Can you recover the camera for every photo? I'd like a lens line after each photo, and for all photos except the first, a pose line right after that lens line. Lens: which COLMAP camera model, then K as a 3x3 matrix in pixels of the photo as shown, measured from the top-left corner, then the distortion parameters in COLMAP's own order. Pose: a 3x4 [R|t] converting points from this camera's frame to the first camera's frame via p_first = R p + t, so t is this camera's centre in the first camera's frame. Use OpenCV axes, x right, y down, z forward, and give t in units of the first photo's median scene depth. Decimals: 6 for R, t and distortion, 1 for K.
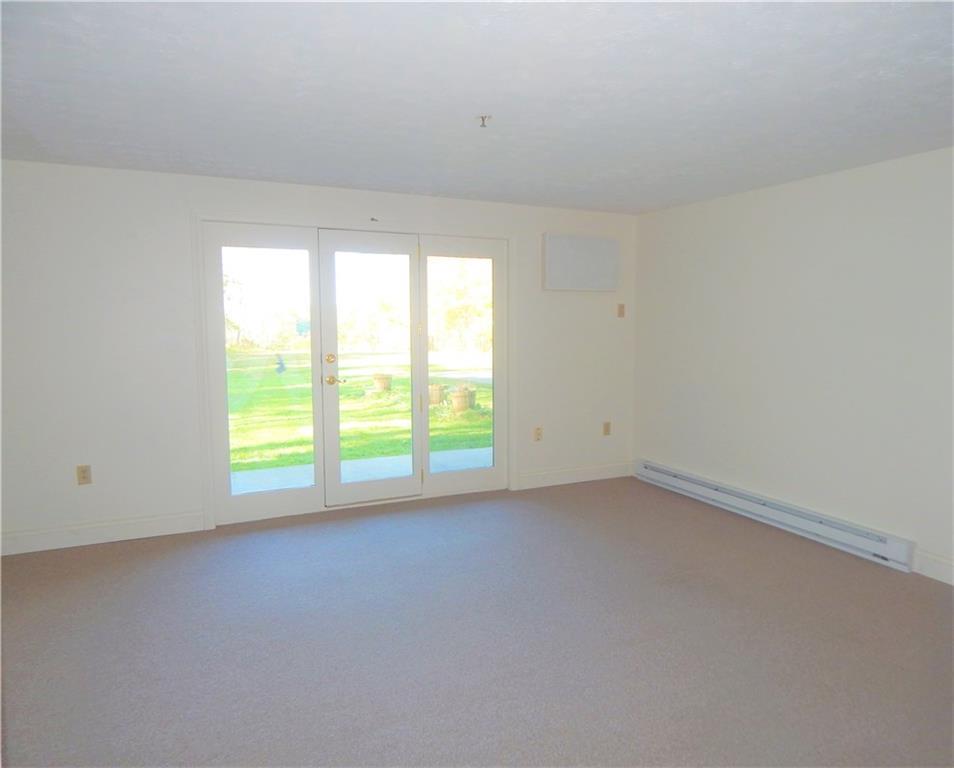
lens RADIAL K [[684.7, 0, 485.7], [0, 684.7, 377.5], [0, 0, 1]] dist [0.028419, 0.000400]
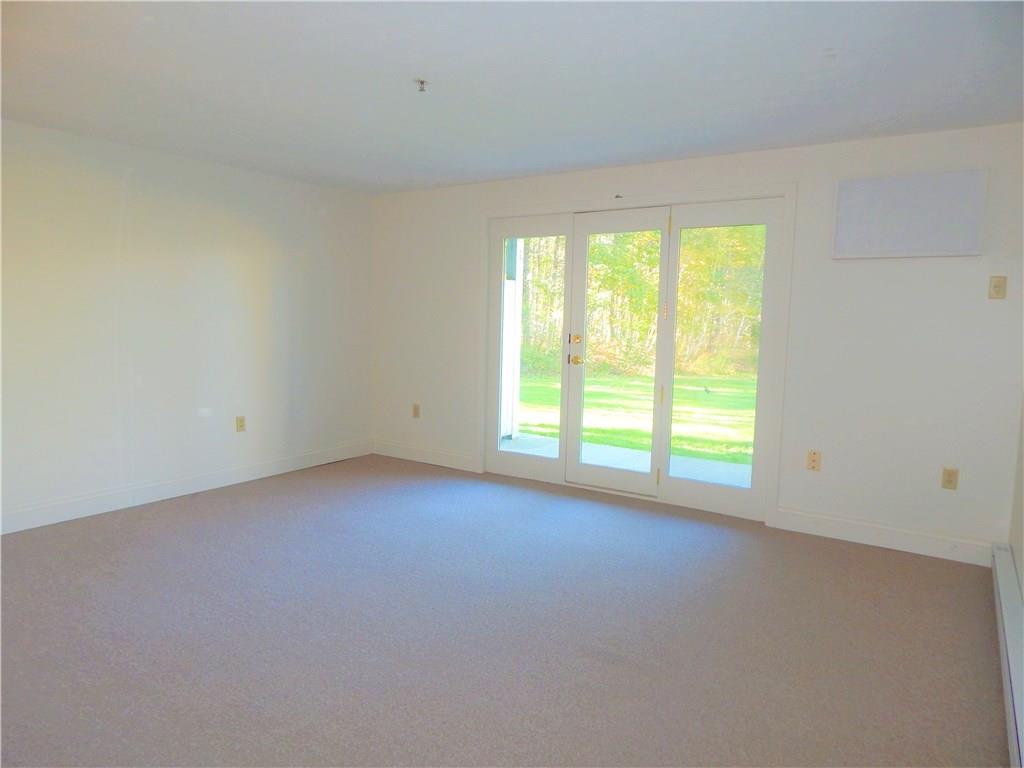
lens RADIAL K [[671.3, 0, 508.0], [0, 671.3, 387.1], [0, 0, 1]] dist [-0.004299, -0.002555]
pose [[0.491301, 0.099430, -0.865296, 0.556431], [-0.098484, 0.993433, 0.058236, -0.004698], [0.865404, 0.056607, 0.497867, 0.384066]]
